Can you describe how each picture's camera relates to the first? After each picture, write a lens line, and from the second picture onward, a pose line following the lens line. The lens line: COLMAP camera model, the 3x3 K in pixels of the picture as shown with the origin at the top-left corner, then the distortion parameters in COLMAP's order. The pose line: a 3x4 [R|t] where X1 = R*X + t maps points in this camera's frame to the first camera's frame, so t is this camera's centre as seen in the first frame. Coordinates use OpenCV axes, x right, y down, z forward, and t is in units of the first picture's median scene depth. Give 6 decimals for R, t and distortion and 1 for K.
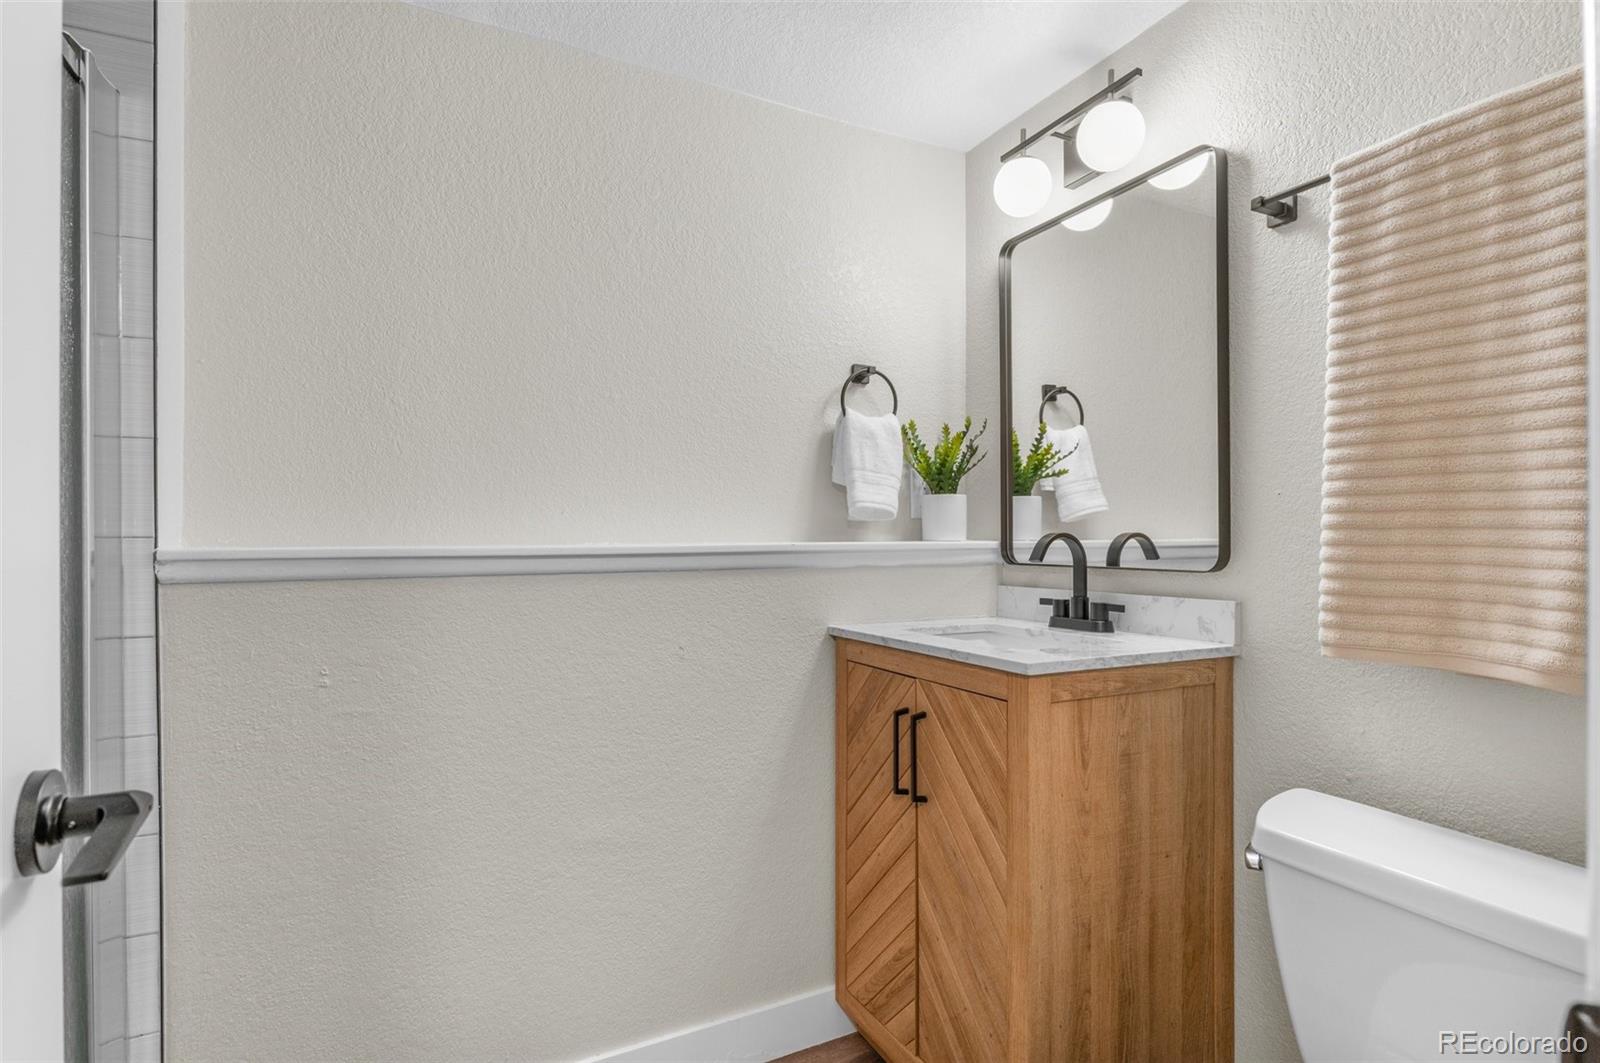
lens RADIAL K [[785.0, 0, 798.5], [0, 785.0, 534.8], [0, 0, 1]] dist [-0.007773, 0.001941]
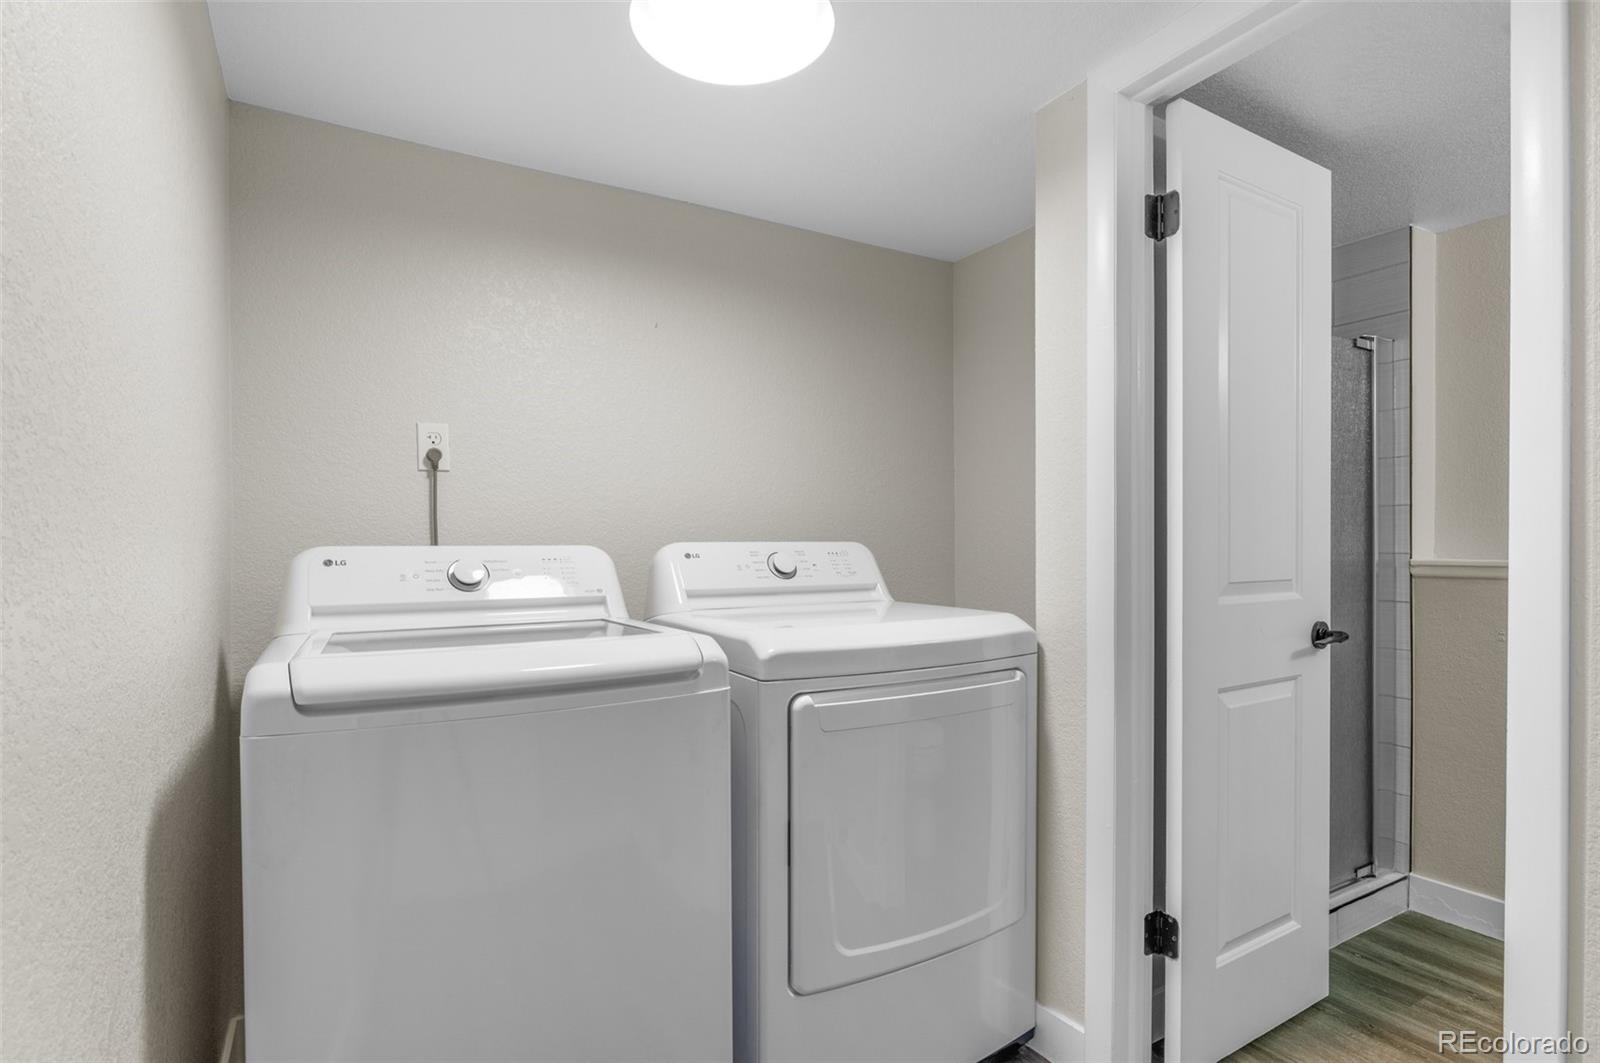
lens RADIAL K [[785.0, 0, 799.1], [0, 785.0, 540.3], [0, 0, 1]] dist [-0.007773, 0.001941]
pose [[0.062714, -0.000308, -0.998031, 1.112825], [-0.004826, 0.999988, -0.000612, -0.022722], [0.998020, 0.004854, 0.062712, -0.717933]]
